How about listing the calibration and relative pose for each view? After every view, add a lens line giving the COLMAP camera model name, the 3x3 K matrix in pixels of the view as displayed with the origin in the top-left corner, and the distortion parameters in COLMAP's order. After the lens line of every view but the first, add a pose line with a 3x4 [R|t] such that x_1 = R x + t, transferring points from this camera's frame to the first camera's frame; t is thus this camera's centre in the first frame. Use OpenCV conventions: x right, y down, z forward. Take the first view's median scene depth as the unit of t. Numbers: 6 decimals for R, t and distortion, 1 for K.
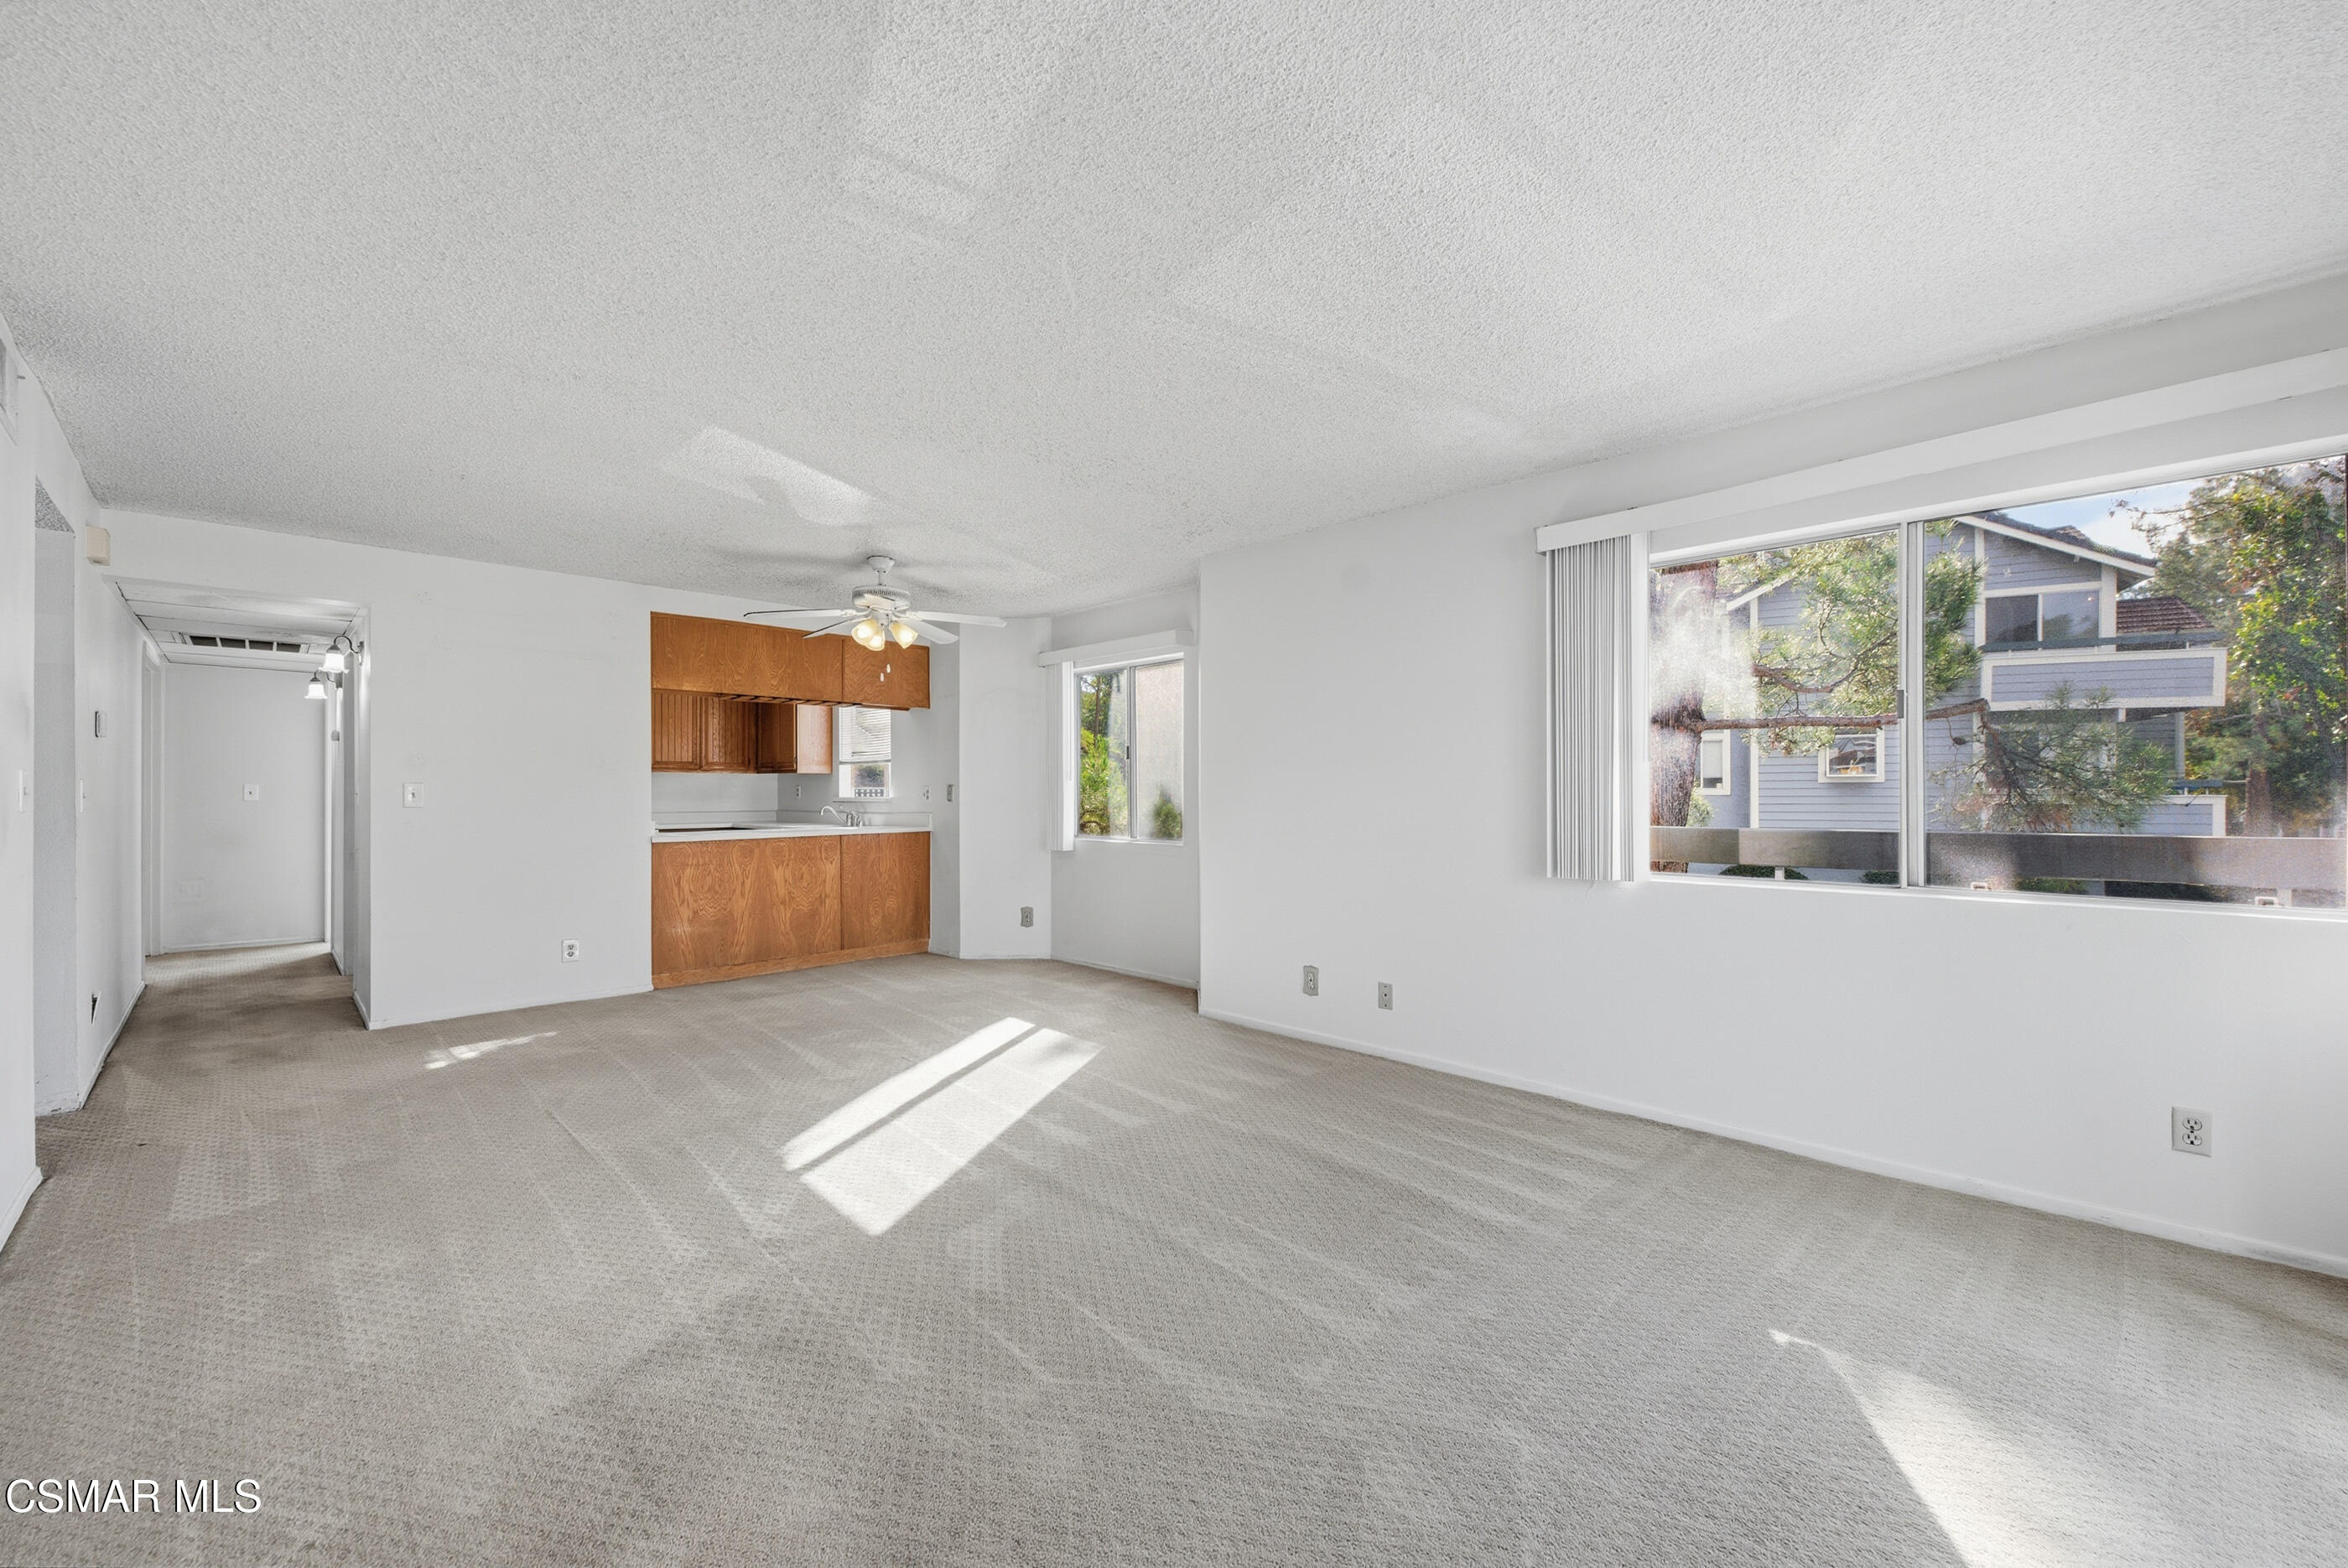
lens RADIAL K [[936.9, 0, 1183.8], [0, 936.9, 783.9], [0, 0, 1]] dist [-0.002369, -0.001931]
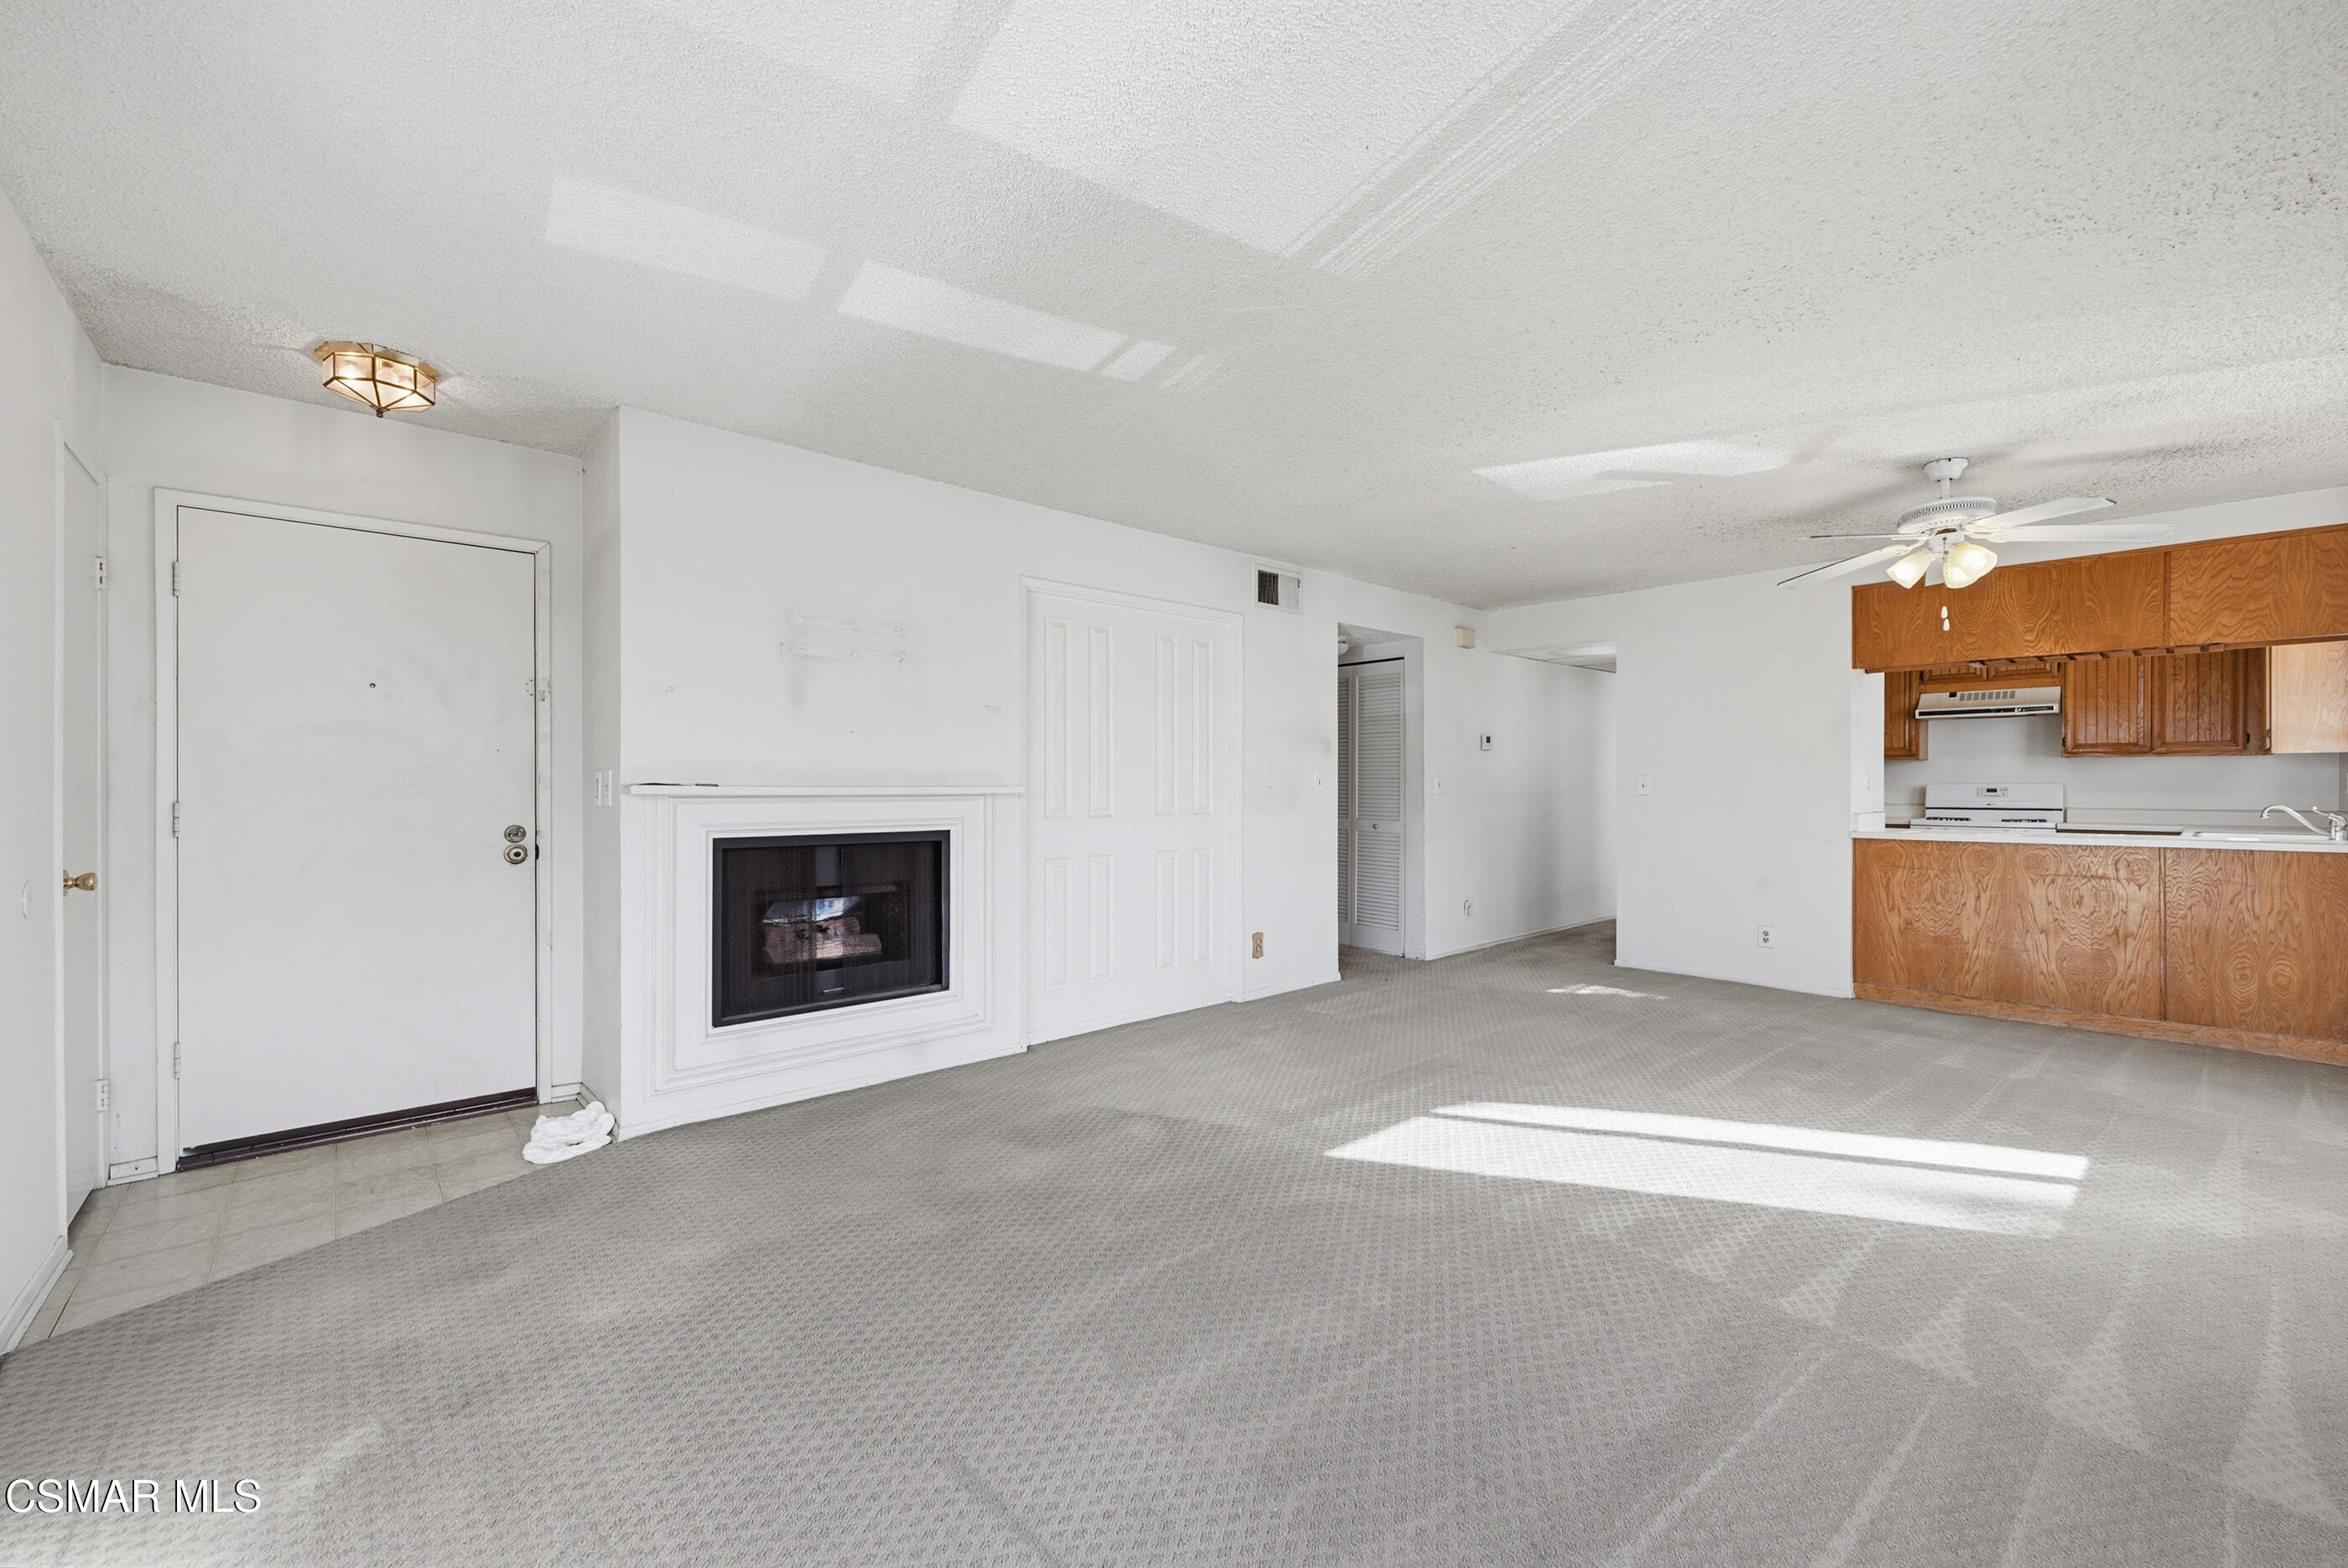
lens RADIAL K [[936.9, 0, 1178.9], [0, 936.9, 786.3], [0, 0, 1]] dist [-0.002369, -0.001931]
pose [[-0.061771, 0.006782, -0.998067, 0.506228], [0.009323, 0.999937, 0.006218, 0.000703], [0.998047, -0.008920, -0.061830, 0.515138]]
